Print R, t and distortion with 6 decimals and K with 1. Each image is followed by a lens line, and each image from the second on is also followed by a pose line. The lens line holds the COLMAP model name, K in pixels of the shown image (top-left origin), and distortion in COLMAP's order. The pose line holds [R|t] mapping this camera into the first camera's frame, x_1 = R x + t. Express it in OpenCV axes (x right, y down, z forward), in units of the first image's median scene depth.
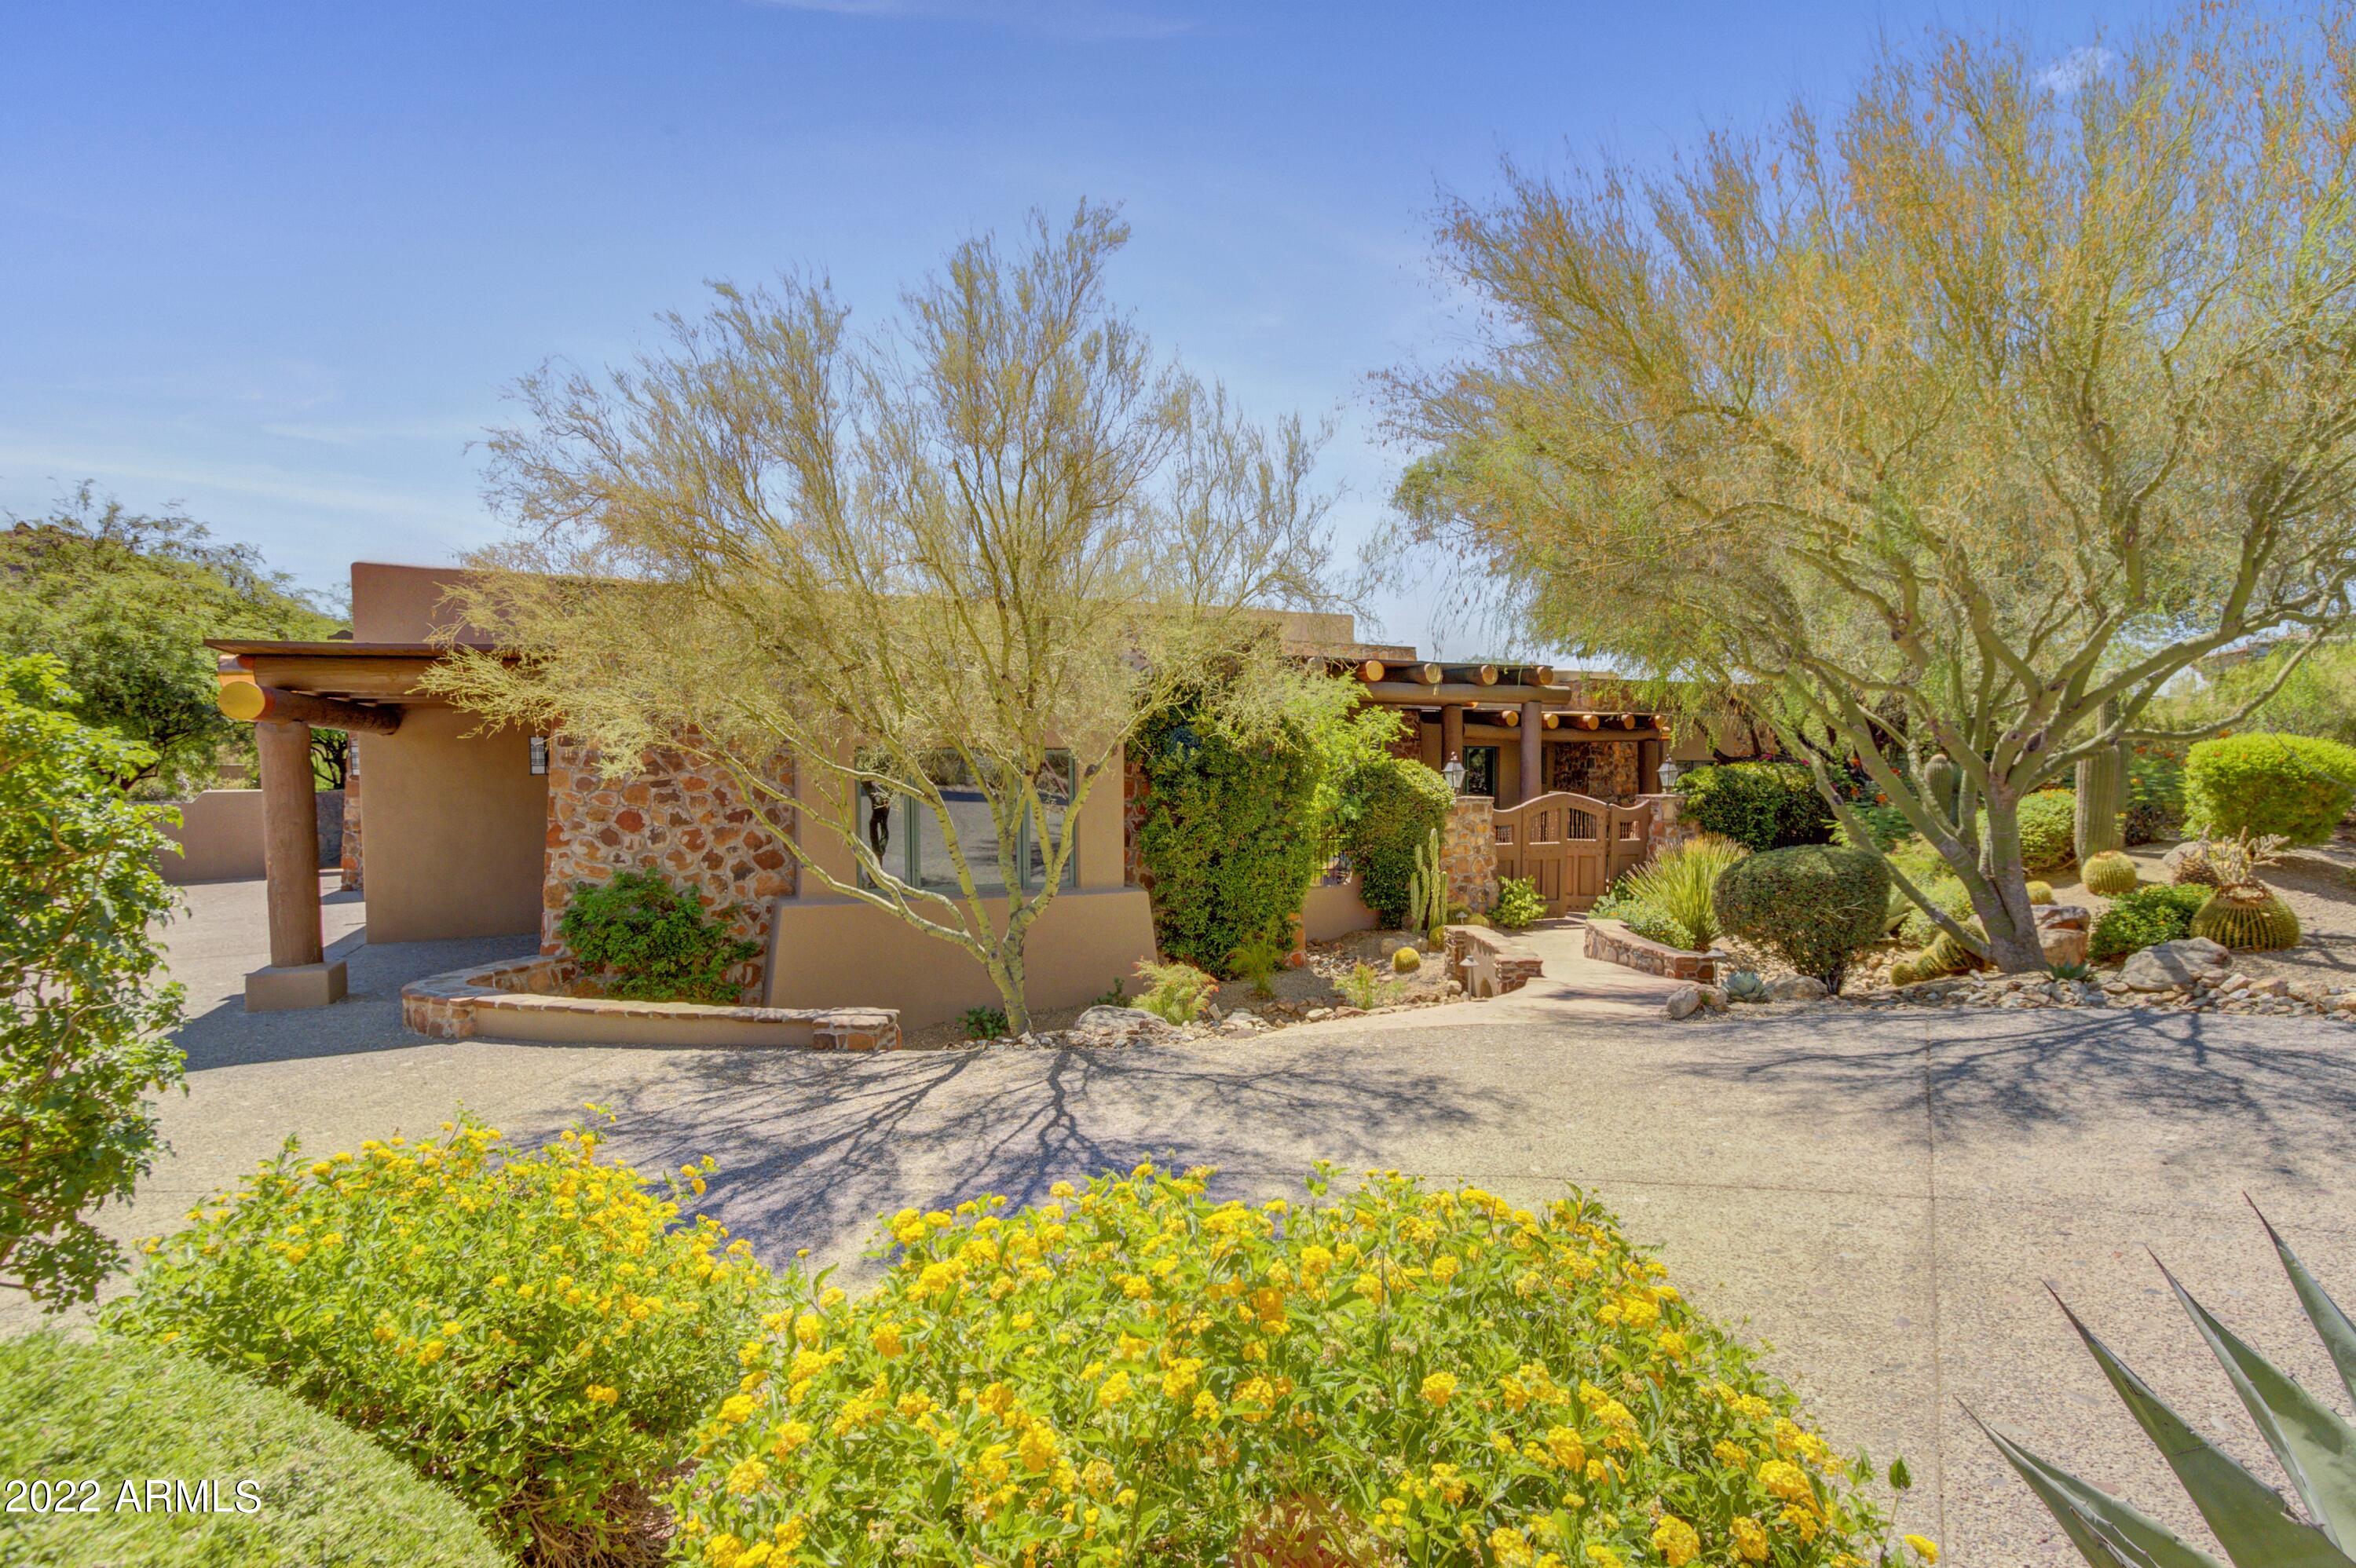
lens RADIAL K [[1184.7, 0, 1202.4], [0, 1184.7, 794.3], [0, 0, 1]] dist [-0.002538, 0.000221]
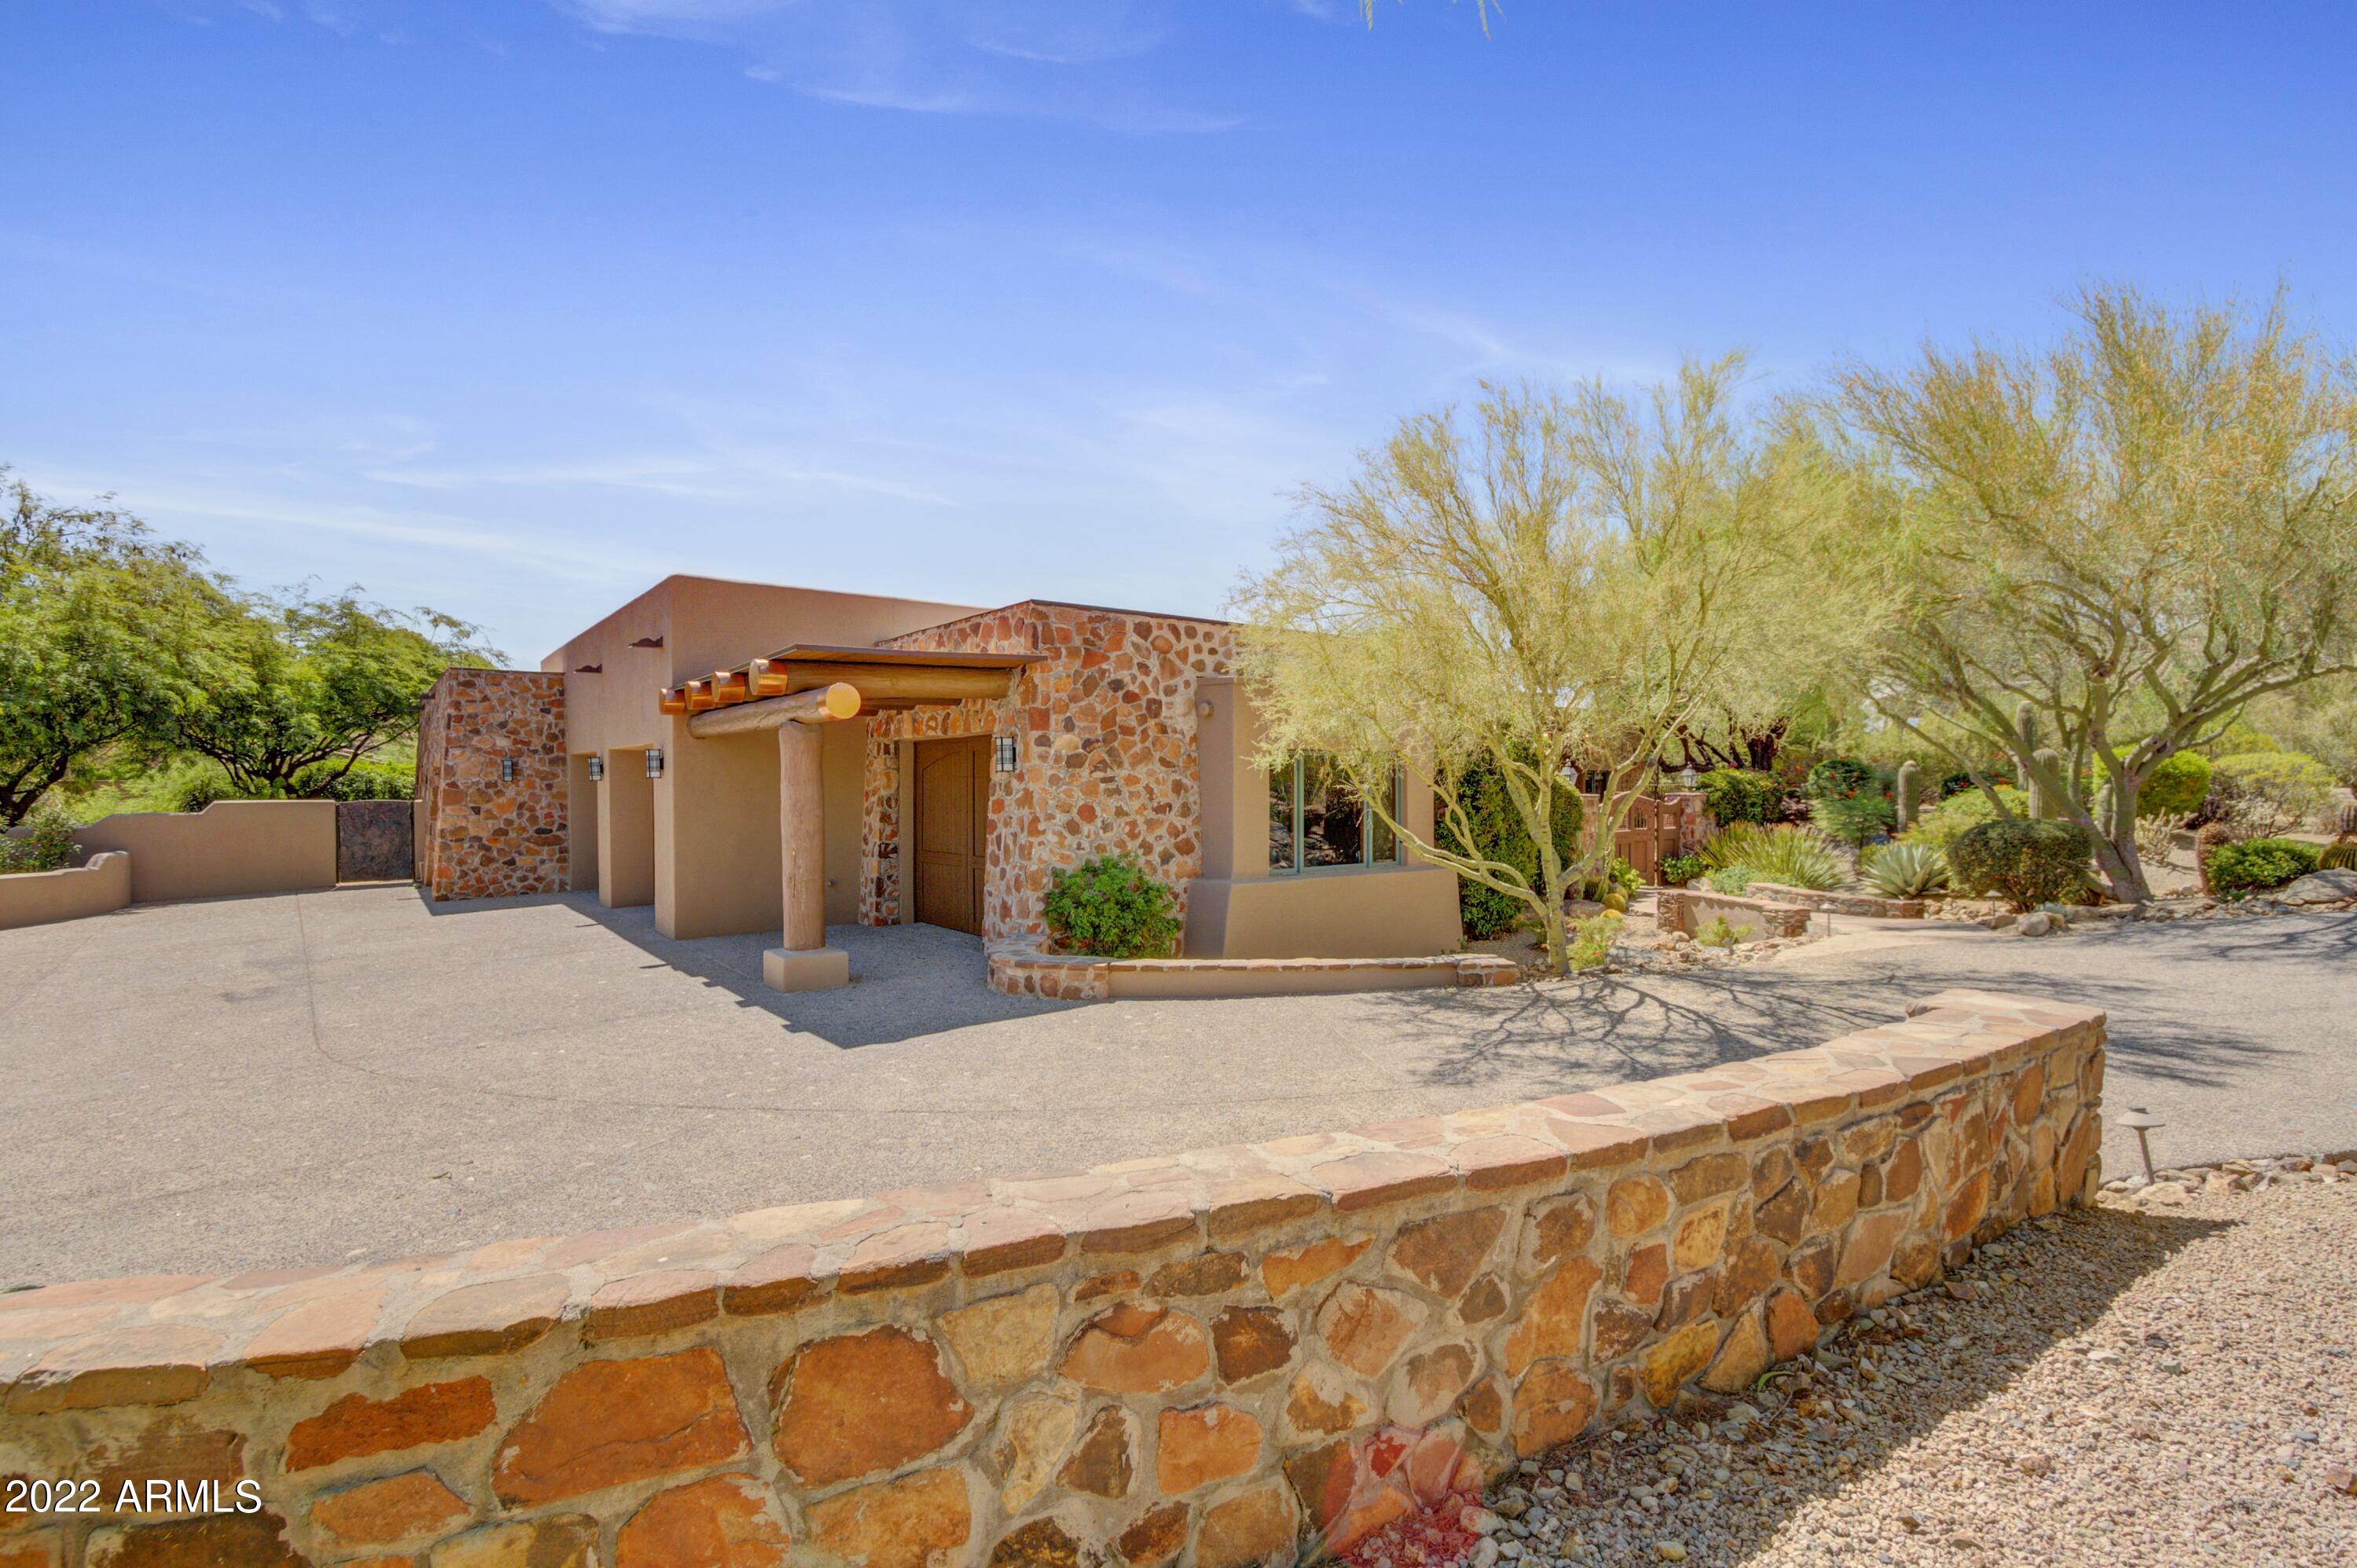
lens RADIAL K [[1079.1, 0, 1157.5], [0, 1079.1, 800.3], [0, 0, 1]] dist [-0.004634, -0.000140]
pose [[0.973131, -0.006181, 0.230171, -0.546064], [0.008503, 0.999922, -0.009098, 0.017057], [-0.230097, 0.010810, 0.973108, -0.014838]]
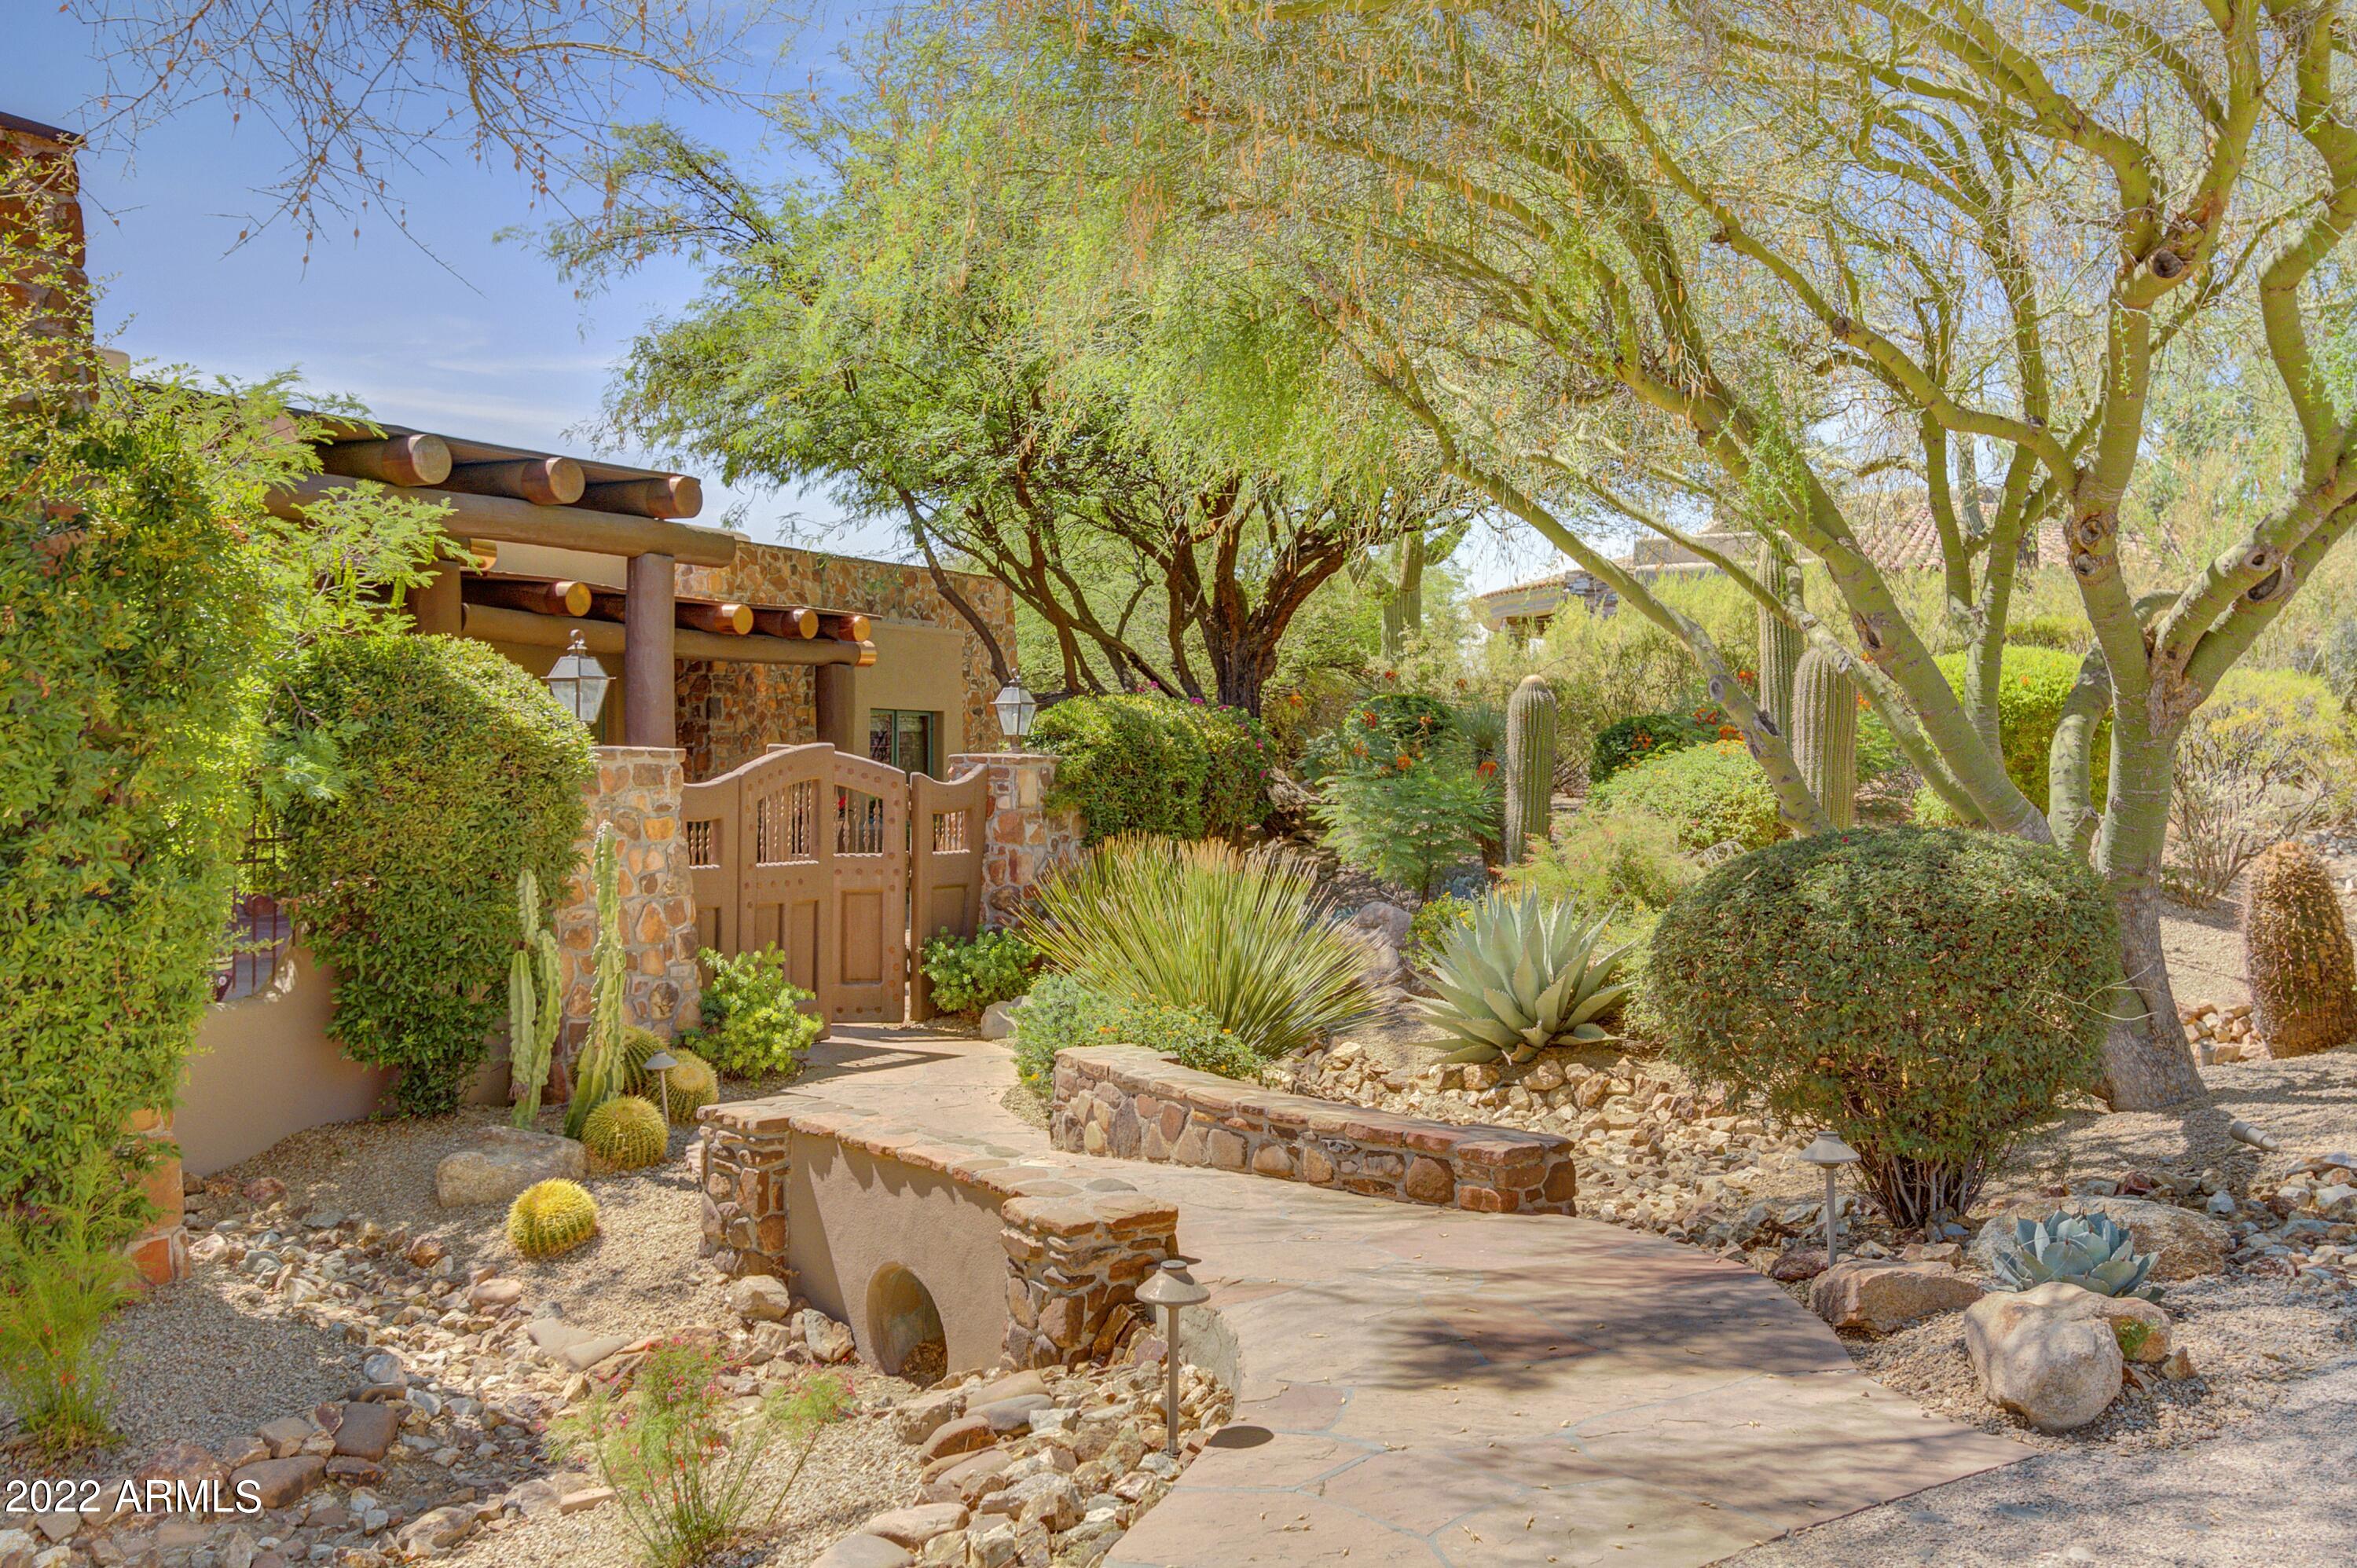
lens RADIAL K [[1929.2, 0, 1203.2], [0, 1929.2, 793.8], [0, 0, 1]] dist [0.055990, -0.000977]
pose [[0.781205, 0.001268, 0.624273, -0.022813], [0.003237, 0.999976, -0.006082, 0.025510], [-0.624266, 0.006772, 0.781183, 0.452751]]
